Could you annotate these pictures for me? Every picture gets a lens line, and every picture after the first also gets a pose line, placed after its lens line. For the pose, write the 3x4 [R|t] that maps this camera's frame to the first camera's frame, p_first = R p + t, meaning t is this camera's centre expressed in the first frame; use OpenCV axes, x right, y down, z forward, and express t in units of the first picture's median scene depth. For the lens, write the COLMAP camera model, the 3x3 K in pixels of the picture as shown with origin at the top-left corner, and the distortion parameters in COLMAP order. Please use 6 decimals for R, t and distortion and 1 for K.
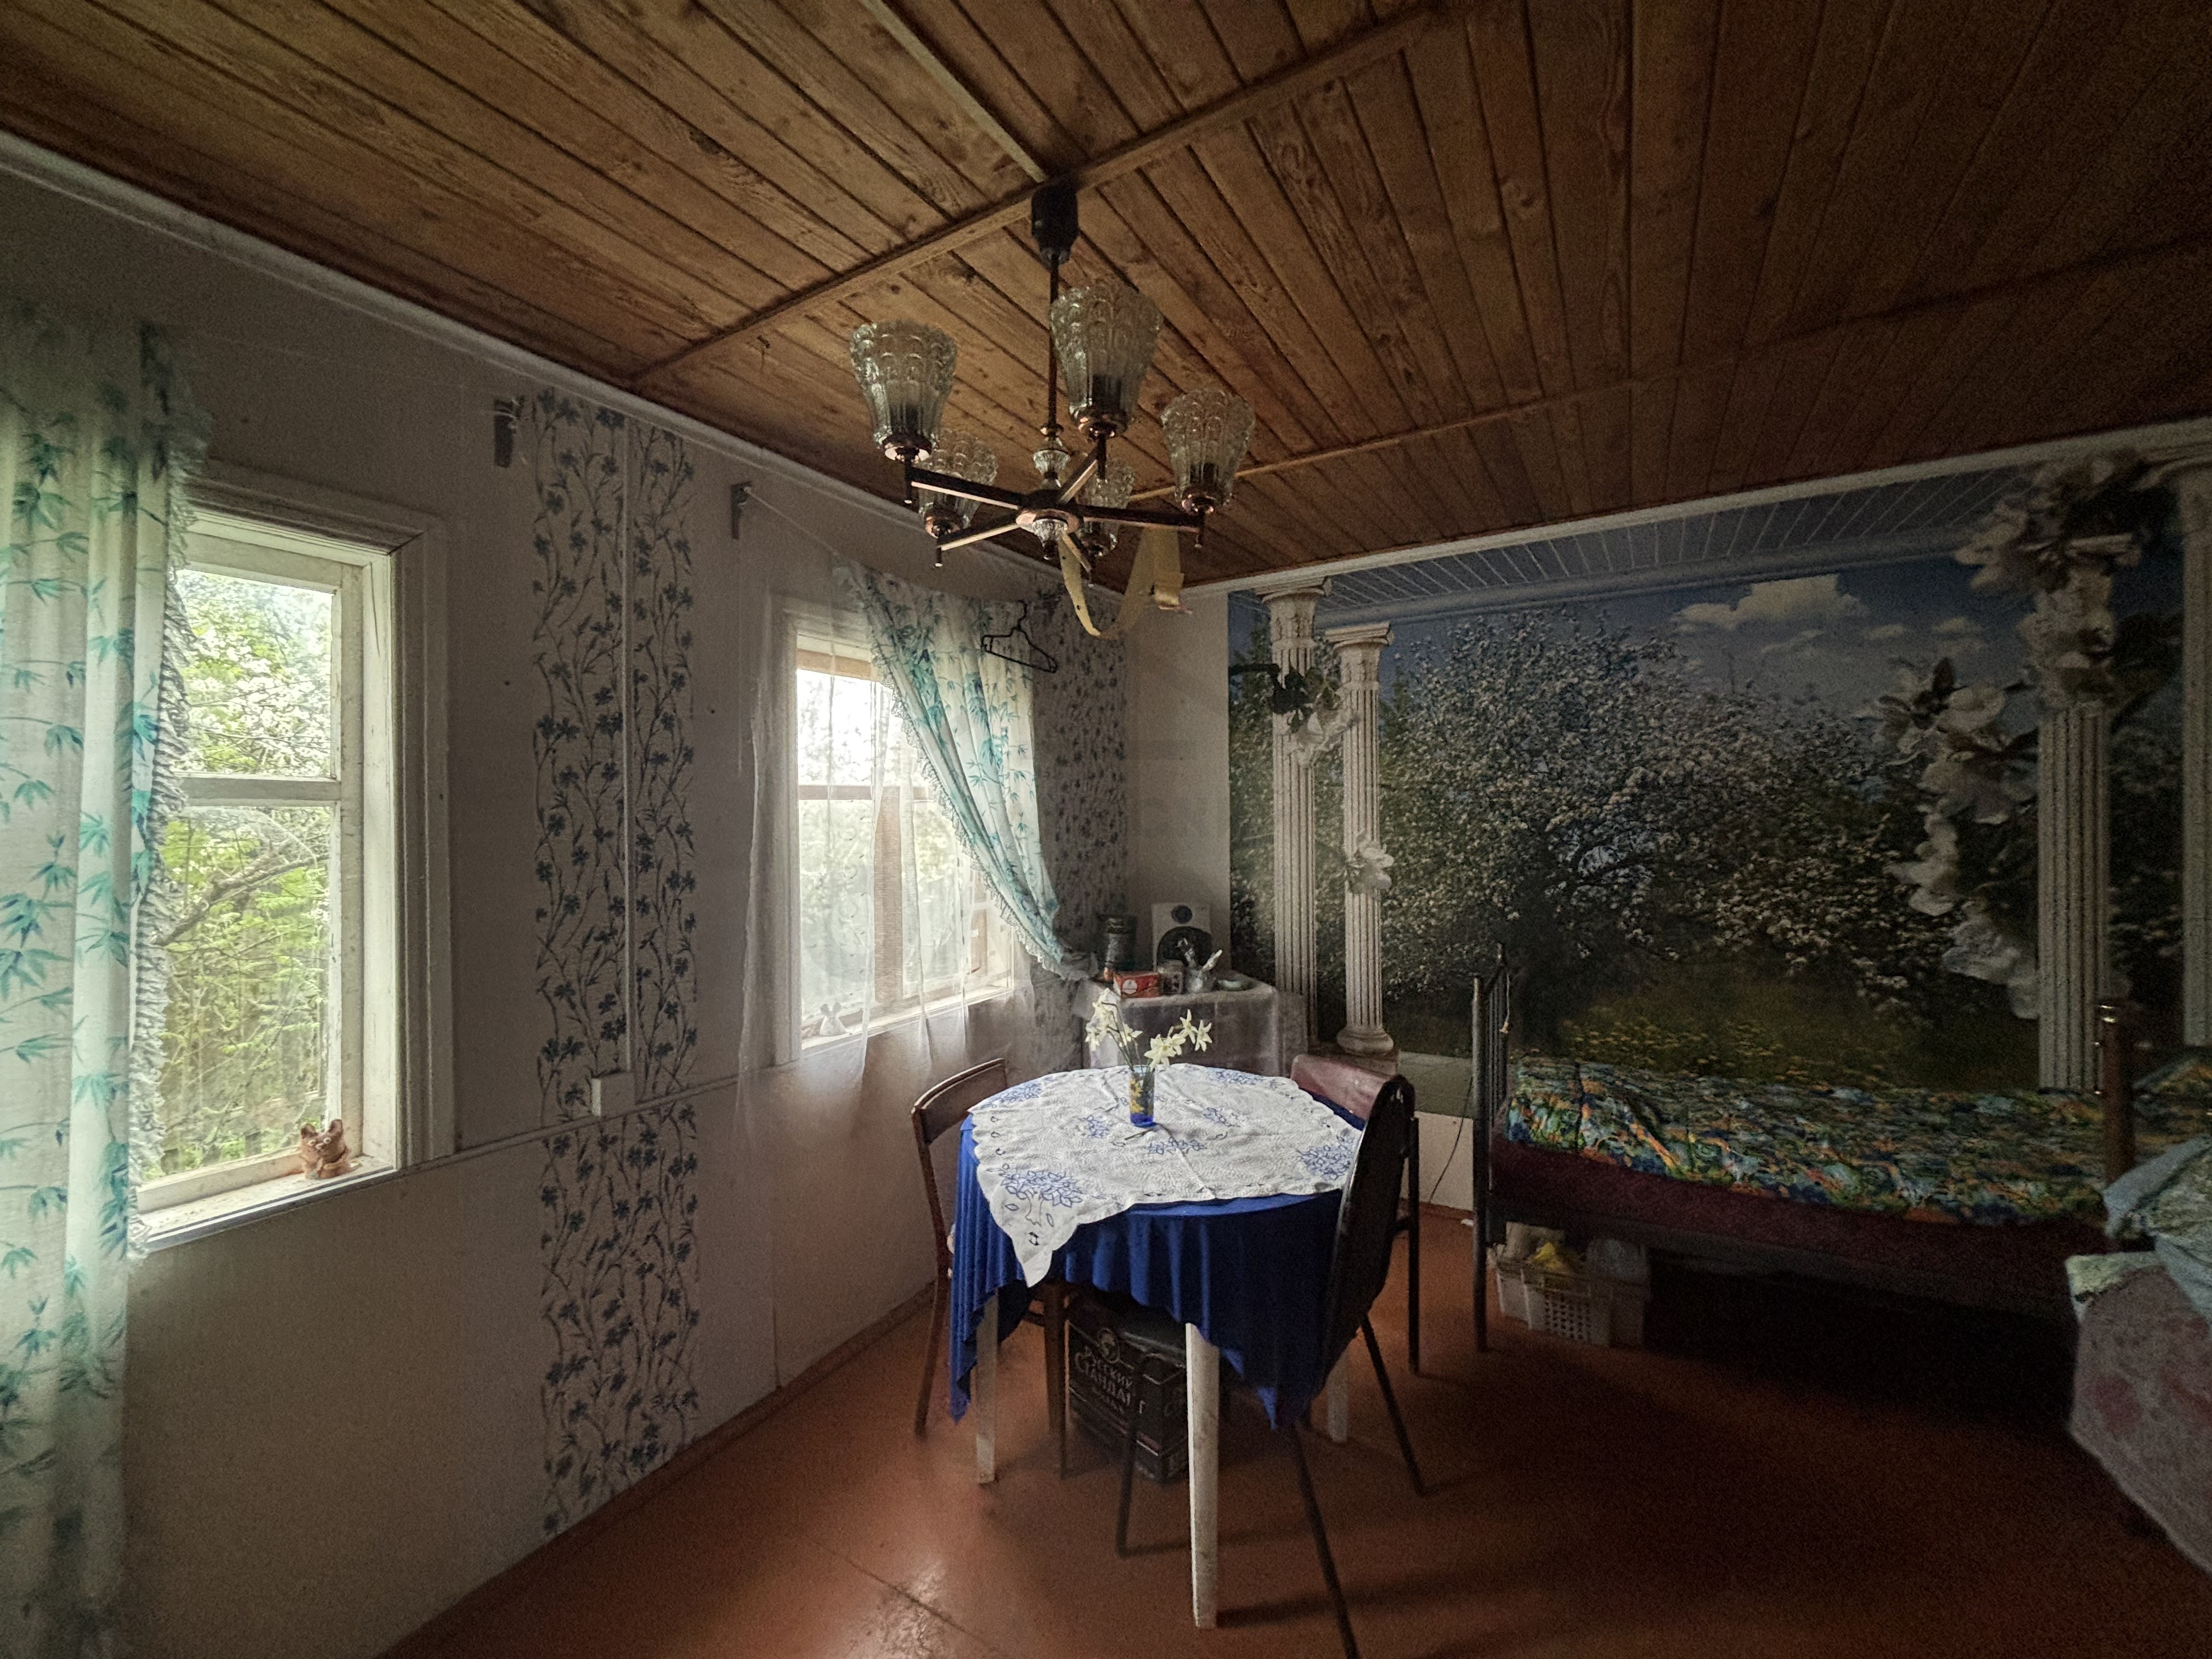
lens RADIAL K [[889.6, 0, 1099.0], [0, 889.6, 830.0], [0, 0, 1]] dist [-0.004539, 0.000971]
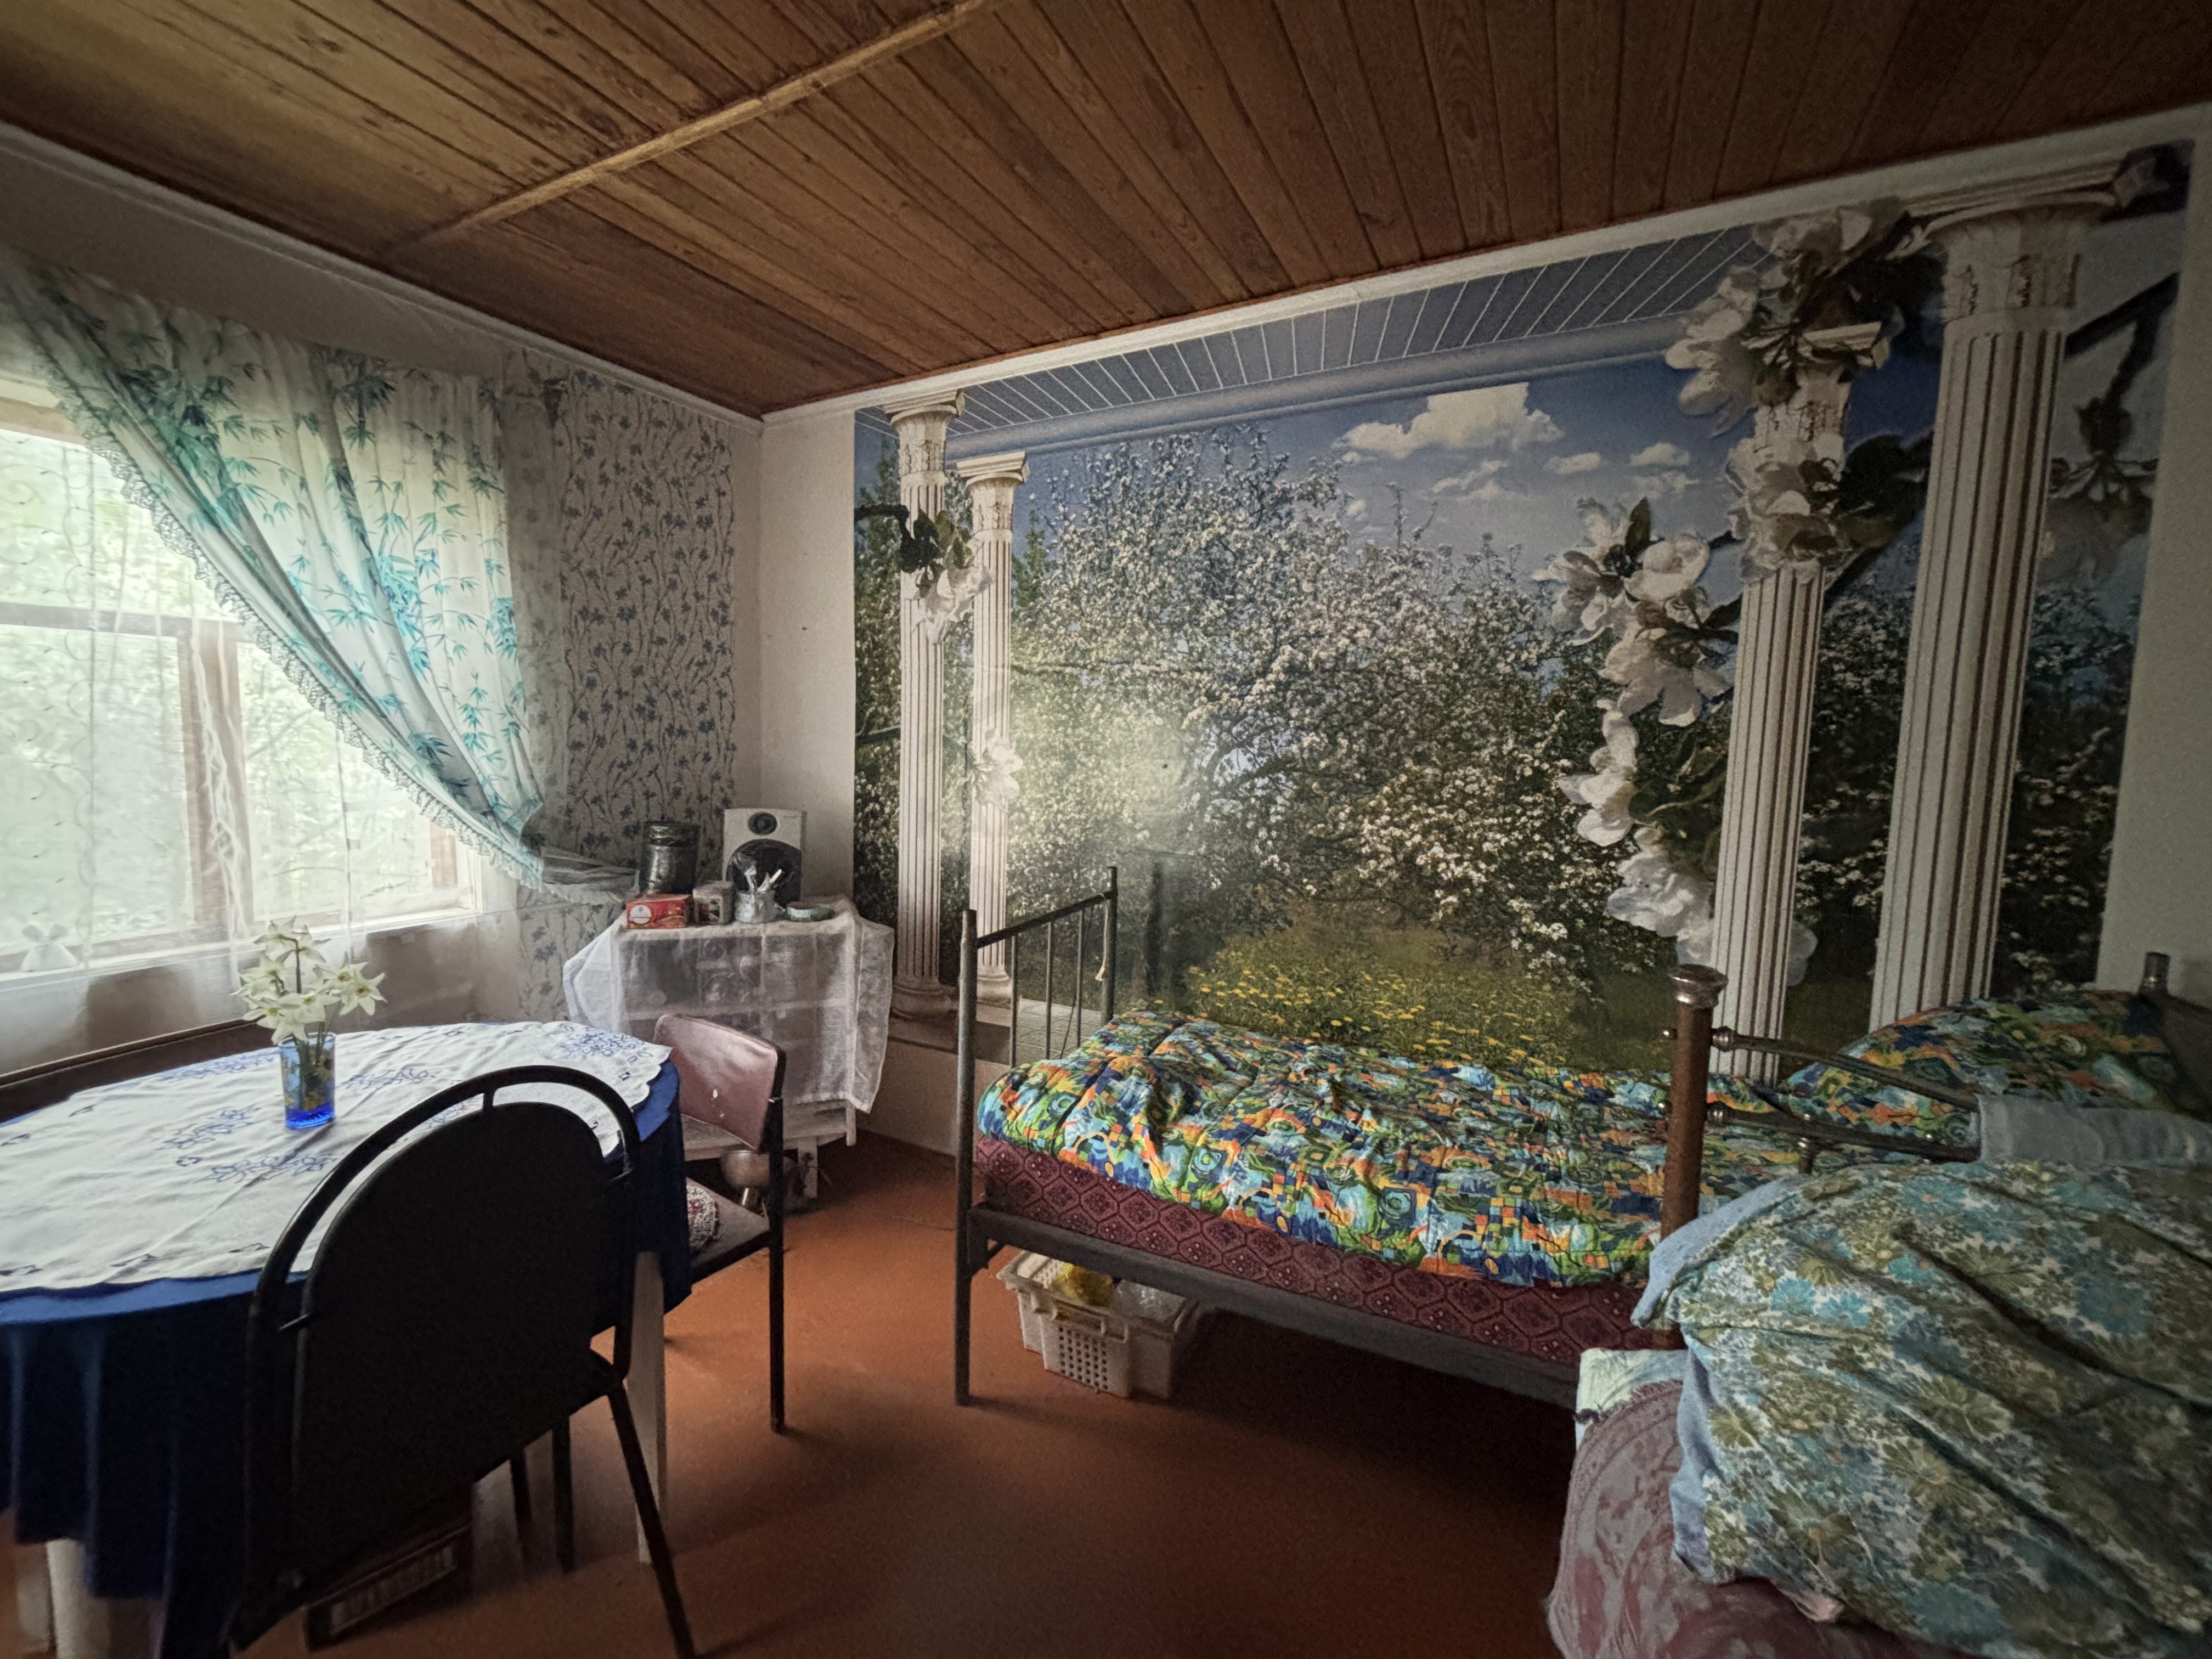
lens RADIAL K [[889.6, 0, 1108.2], [0, 889.6, 830.3], [0, 0, 1]] dist [-0.004539, 0.000971]
pose [[0.997093, 0.030492, 0.069828, 0.507050], [-0.036045, 0.996168, 0.079694, 0.041080], [-0.067130, -0.081979, 0.994371, 0.294739]]
